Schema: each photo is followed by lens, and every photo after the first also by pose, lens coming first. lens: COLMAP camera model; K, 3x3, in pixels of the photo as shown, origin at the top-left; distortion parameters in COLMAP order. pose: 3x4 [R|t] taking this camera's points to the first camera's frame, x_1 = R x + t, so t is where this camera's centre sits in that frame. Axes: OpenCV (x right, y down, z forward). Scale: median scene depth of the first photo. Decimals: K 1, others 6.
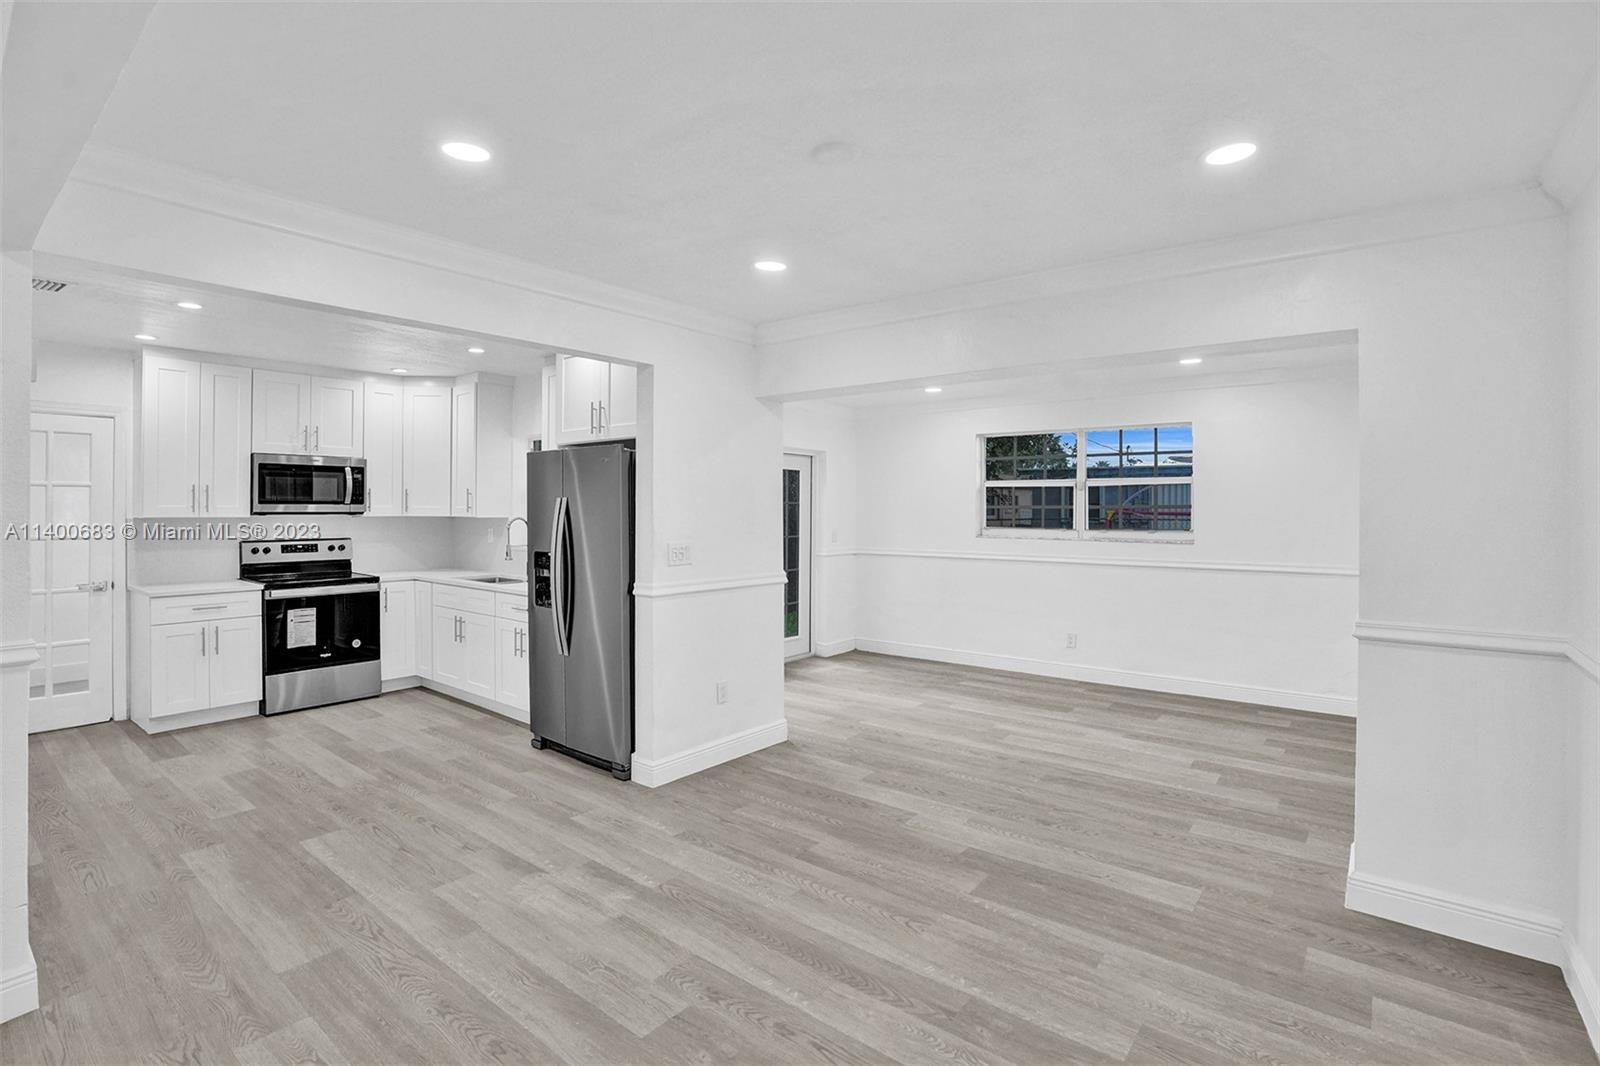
lens RADIAL K [[749.6, 0, 799.9], [0, 749.6, 516.2], [0, 0, 1]] dist [-0.068692, 0.026081]
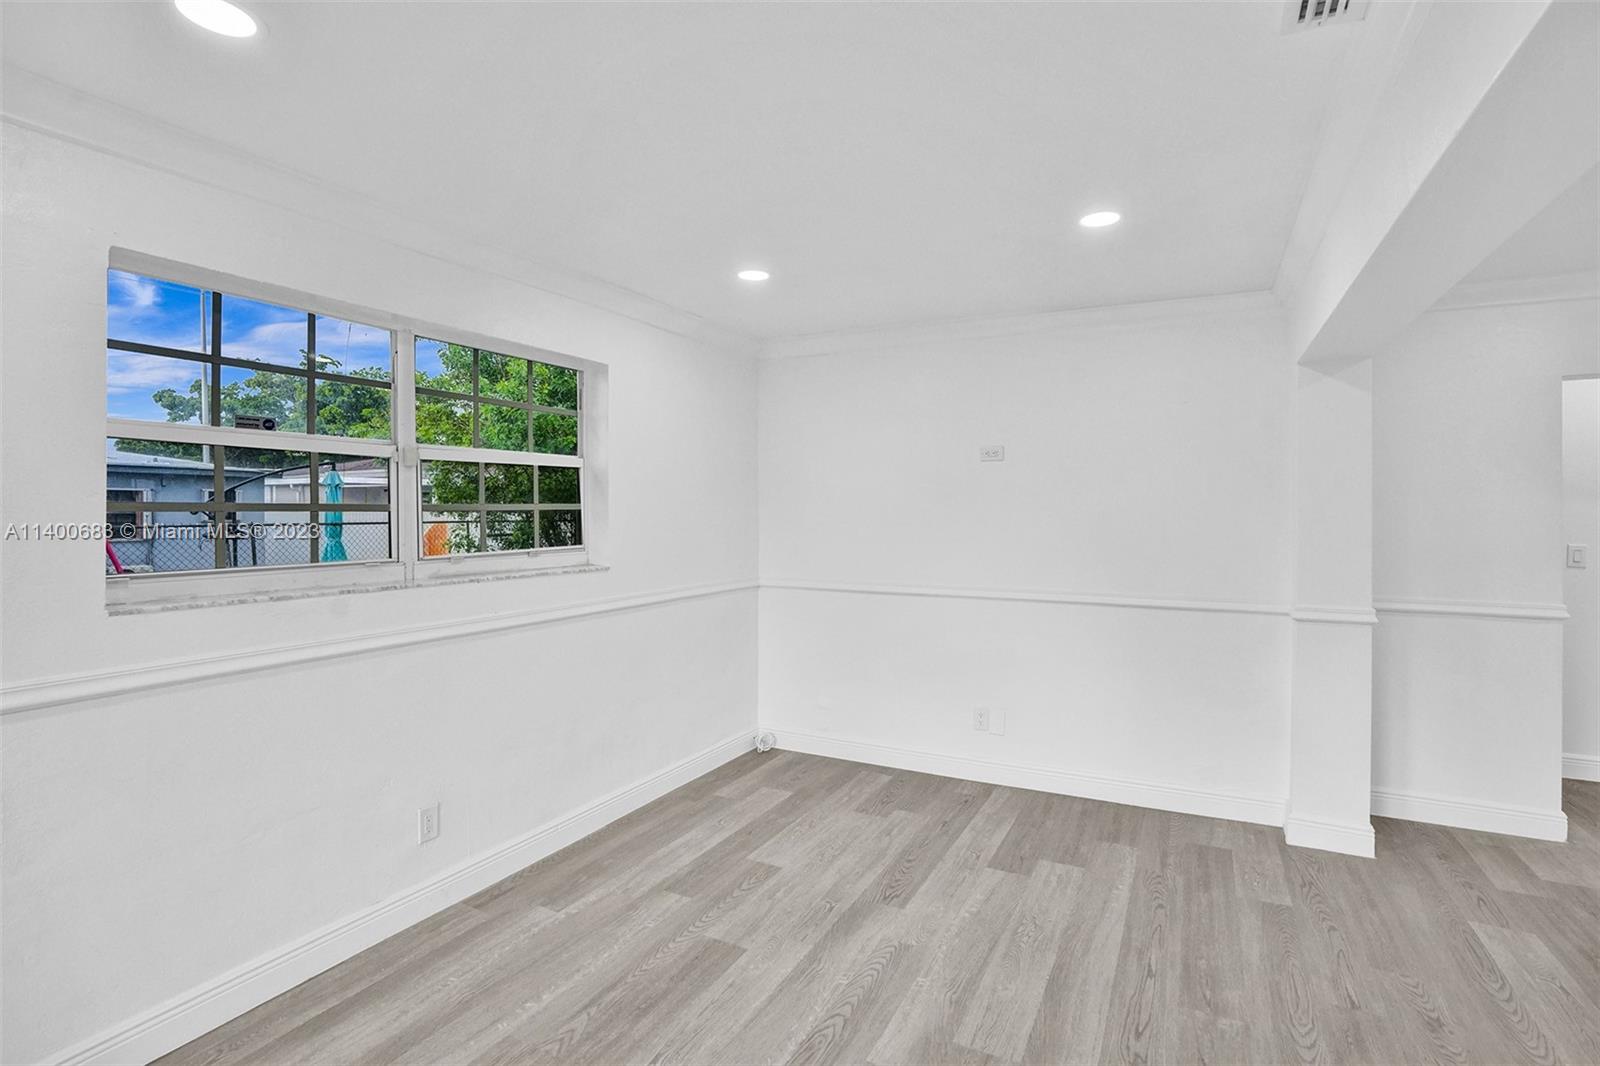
lens RADIAL K [[749.9, 0, 811.1], [0, 749.9, 524.6], [0, 0, 1]] dist [-0.070123, 0.026558]
pose [[-0.190057, -0.021097, 0.981546, -0.126867], [0.007241, 0.999712, 0.022889, -0.016438], [-0.981746, 0.011457, -0.189850, 1.394286]]
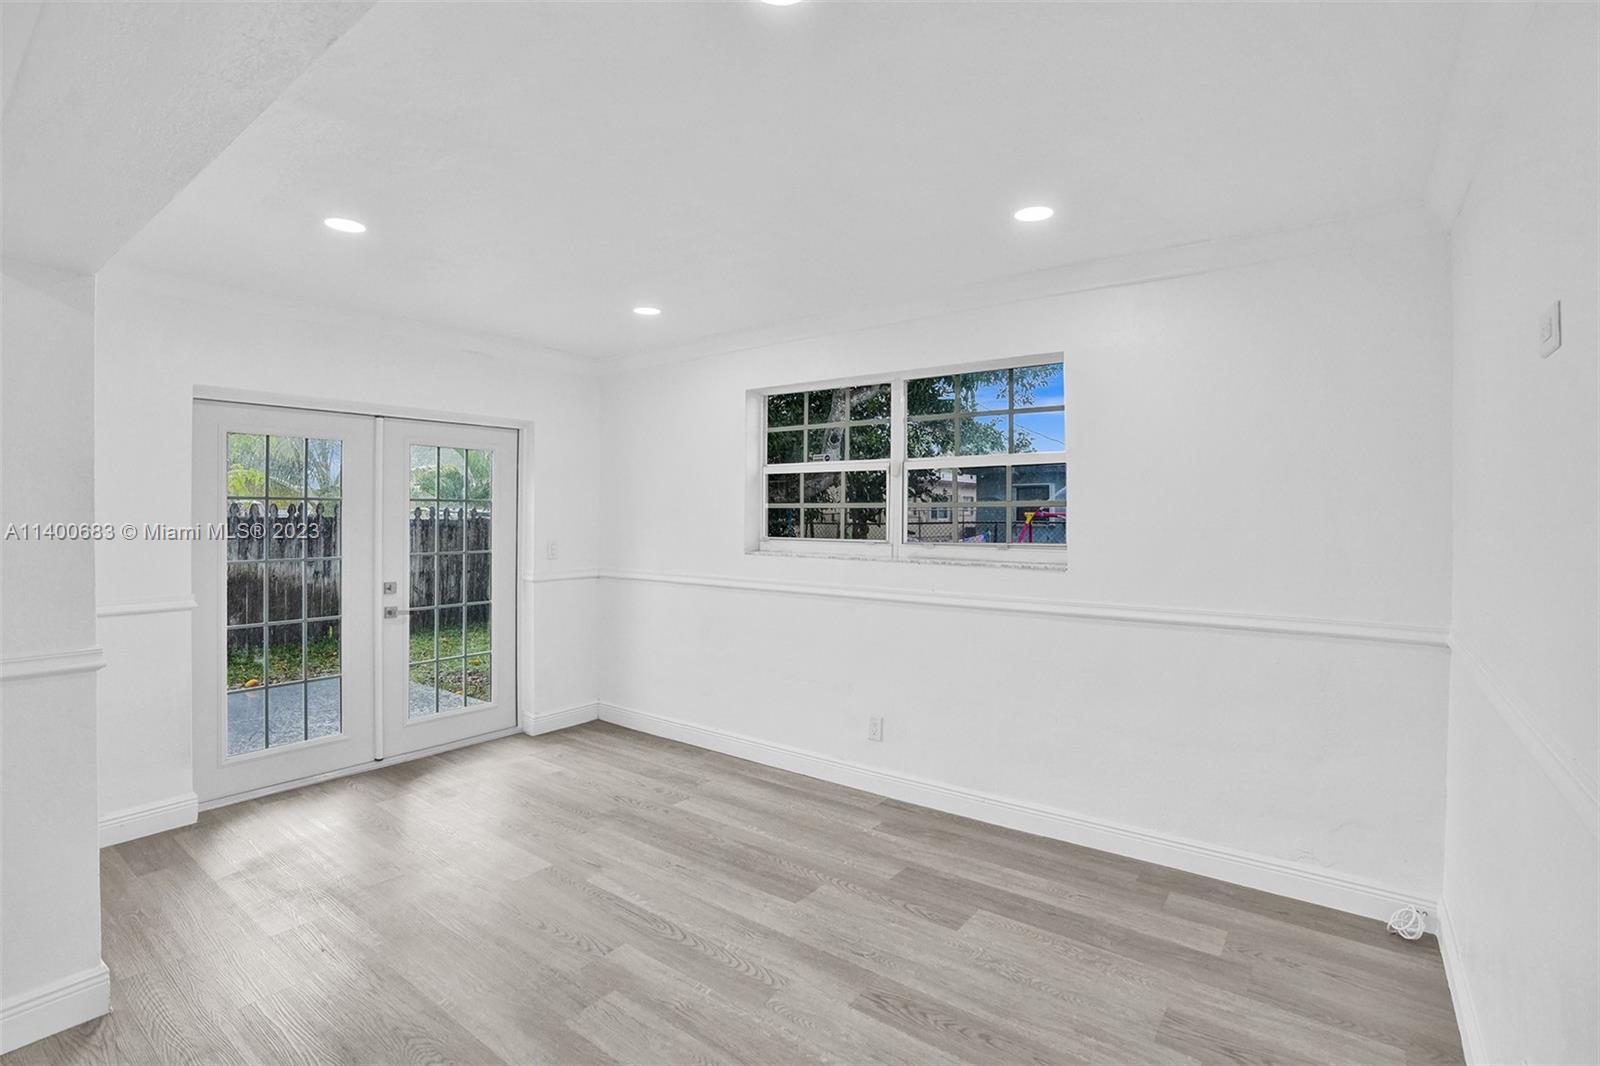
lens RADIAL K [[749.6, 0, 799.9], [0, 749.6, 516.2], [0, 0, 1]] dist [-0.068692, 0.026081]
pose [[0.999710, -0.002111, 0.023988, 0.469877], [0.002145, 0.999997, -0.001365, -0.004049], [-0.023985, 0.001416, 0.999711, 0.649359]]
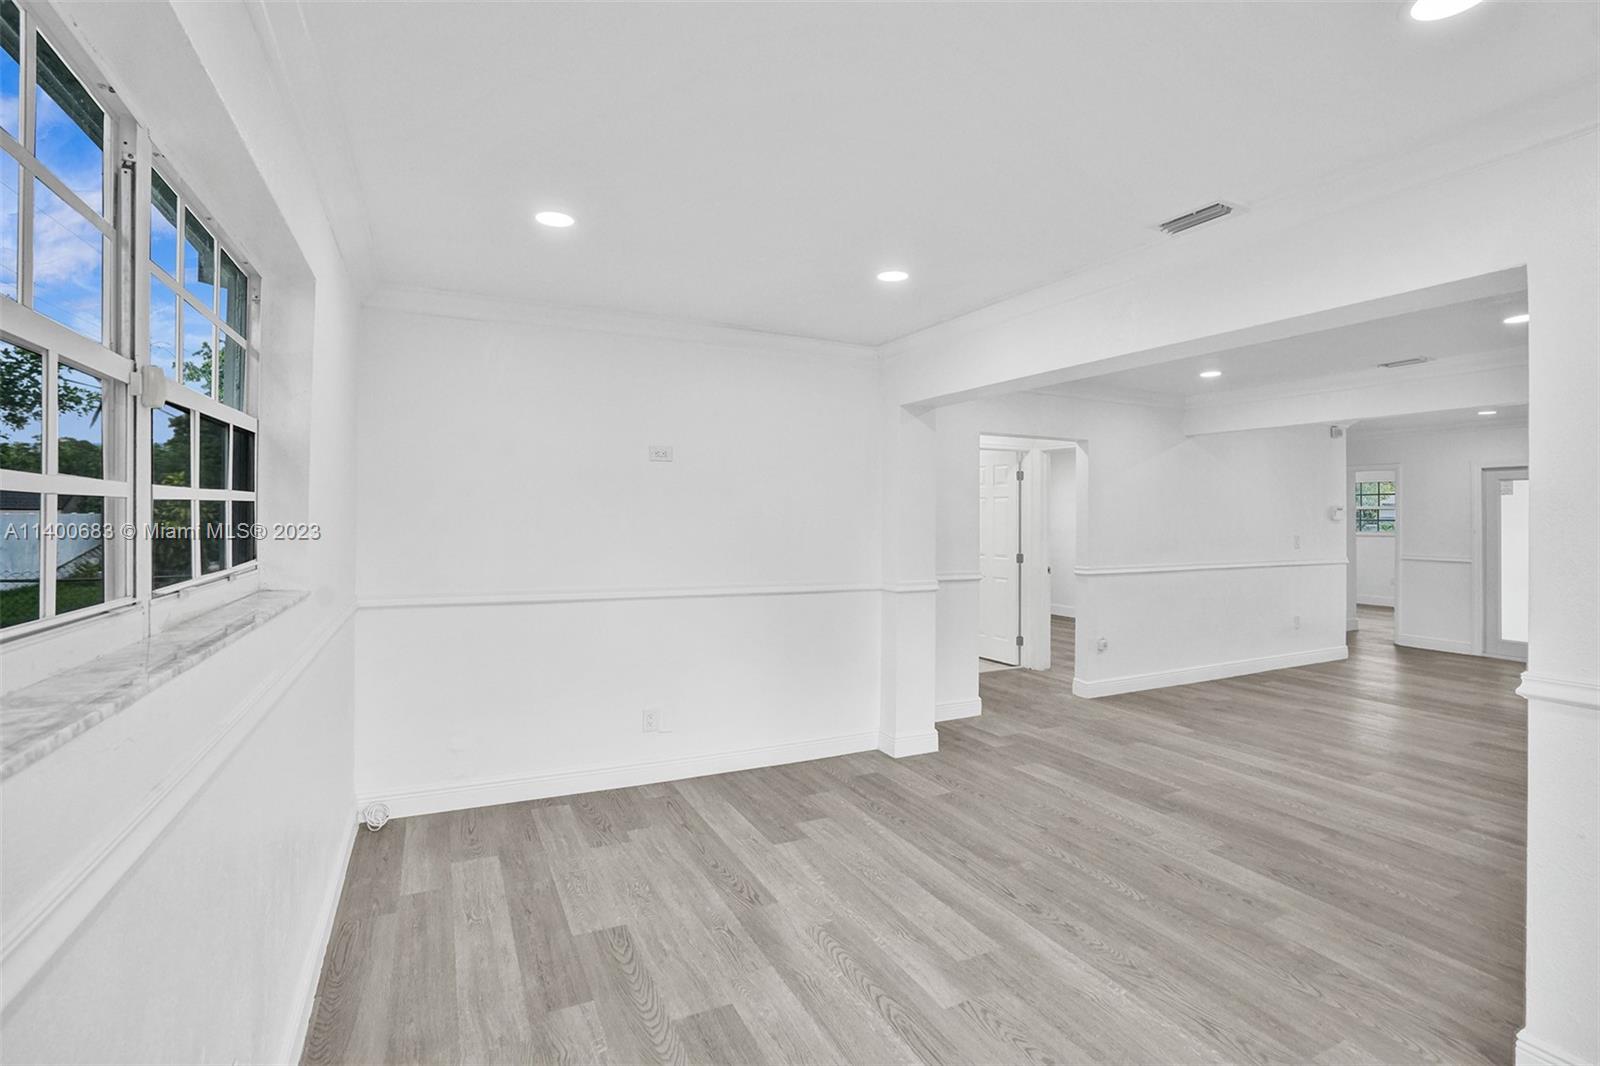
lens RADIAL K [[749.6, 0, 799.9], [0, 749.6, 516.2], [0, 0, 1]] dist [-0.068692, 0.026081]
pose [[-0.903131, -0.011601, 0.429209, 0.206483], [-0.008523, 0.999922, 0.009092, -0.013889], [-0.429281, 0.004553, -0.903160, 1.800621]]
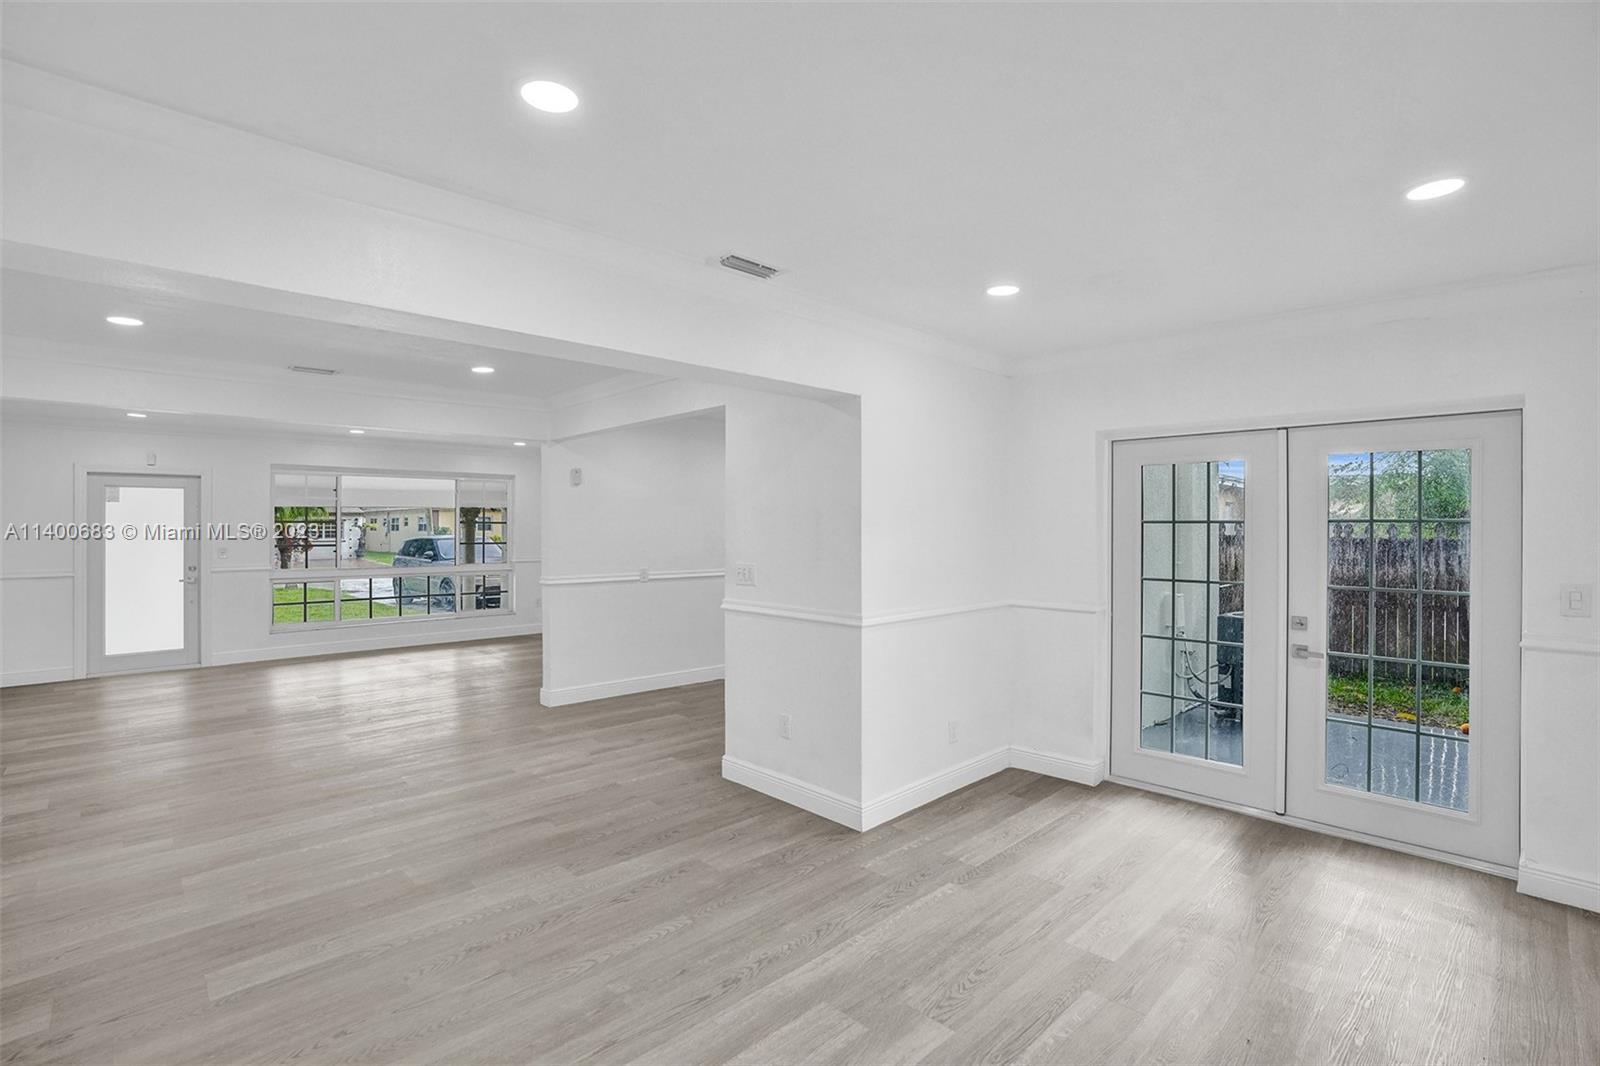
lens RADIAL K [[737.1, 0, 806.4], [0, 737.1, 526.5], [0, 0, 1]] dist [-0.067142, 0.025702]
pose [[-0.124799, -0.007868, -0.992151, 0.876135], [-0.009861, 0.999929, -0.006690, -0.012266], [0.992133, 0.008949, -0.124867, 1.223147]]
